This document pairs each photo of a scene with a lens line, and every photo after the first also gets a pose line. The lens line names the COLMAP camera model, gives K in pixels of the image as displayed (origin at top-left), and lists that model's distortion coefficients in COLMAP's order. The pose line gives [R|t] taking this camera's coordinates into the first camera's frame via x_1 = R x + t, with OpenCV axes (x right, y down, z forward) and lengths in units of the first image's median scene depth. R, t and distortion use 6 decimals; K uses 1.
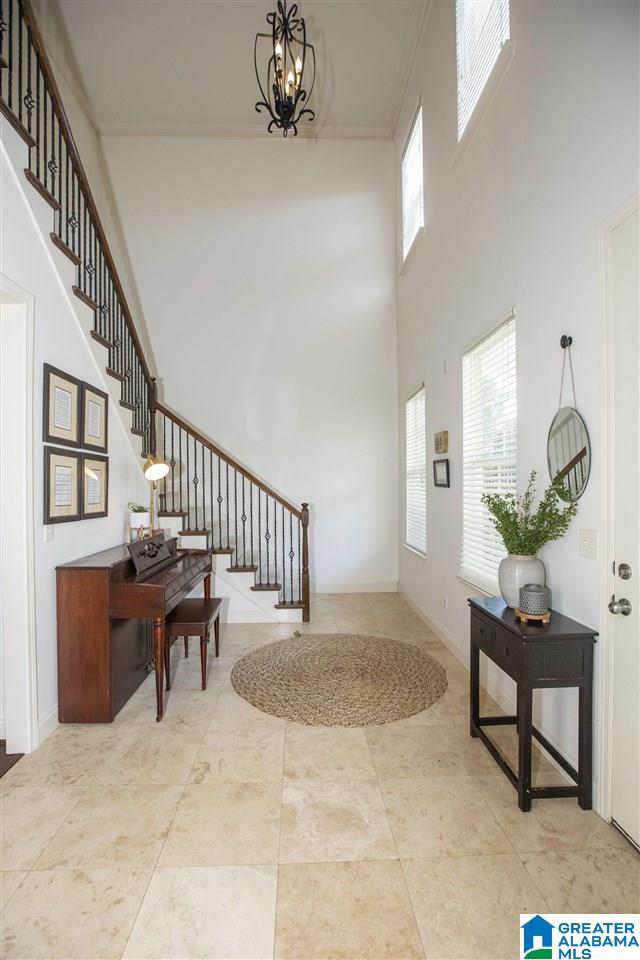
lens RADIAL K [[437.0, 0, 326.4], [0, 437.0, 481.9], [0, 0, 1]] dist [-0.047054, 0.013664]
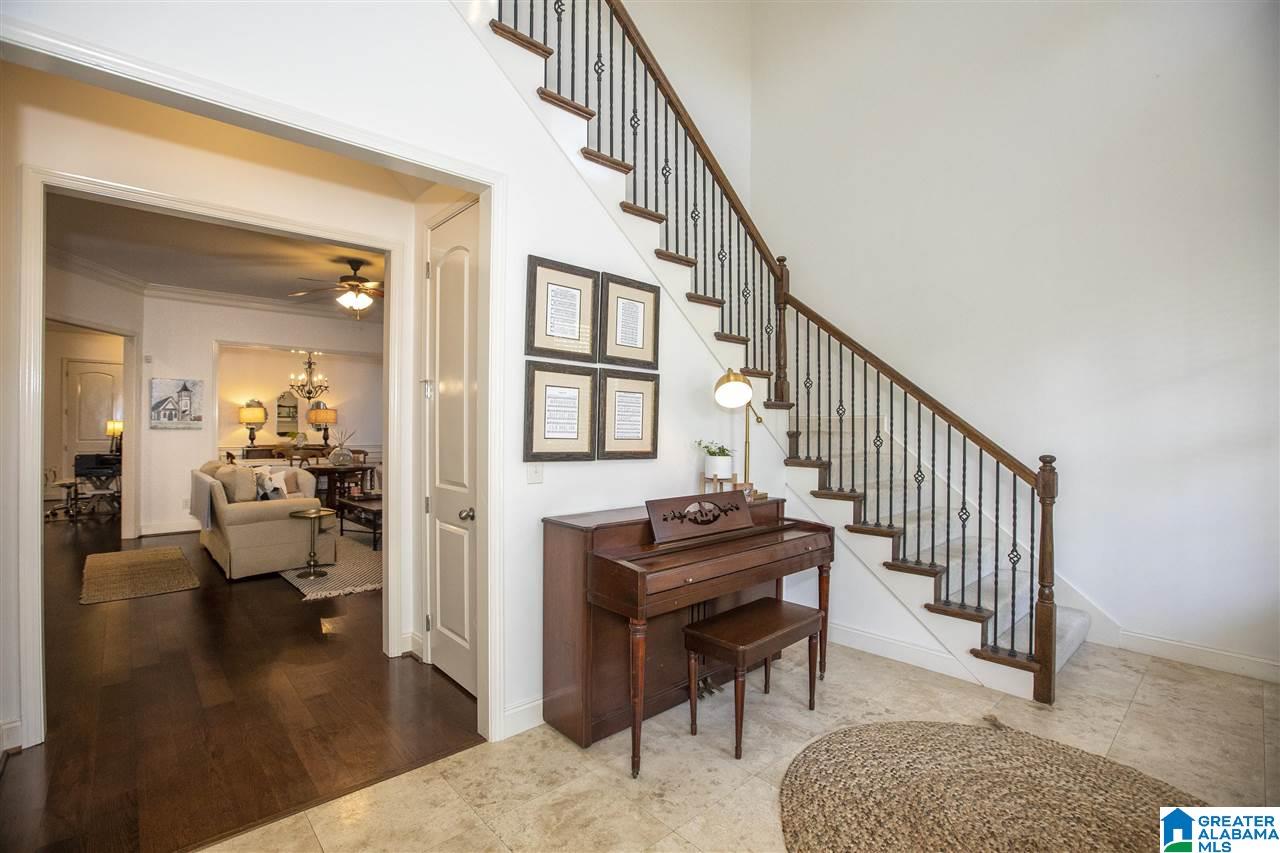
lens RADIAL K [[582.6, 0, 643.8], [0, 582.6, 425.6], [0, 0, 1]] dist [-0.047054, 0.013664]
pose [[0.630960, 0.008976, -0.775763, 0.214471], [-0.005551, 0.999960, 0.007055, 0.018559], [0.775795, -0.000145, 0.630985, 0.356308]]
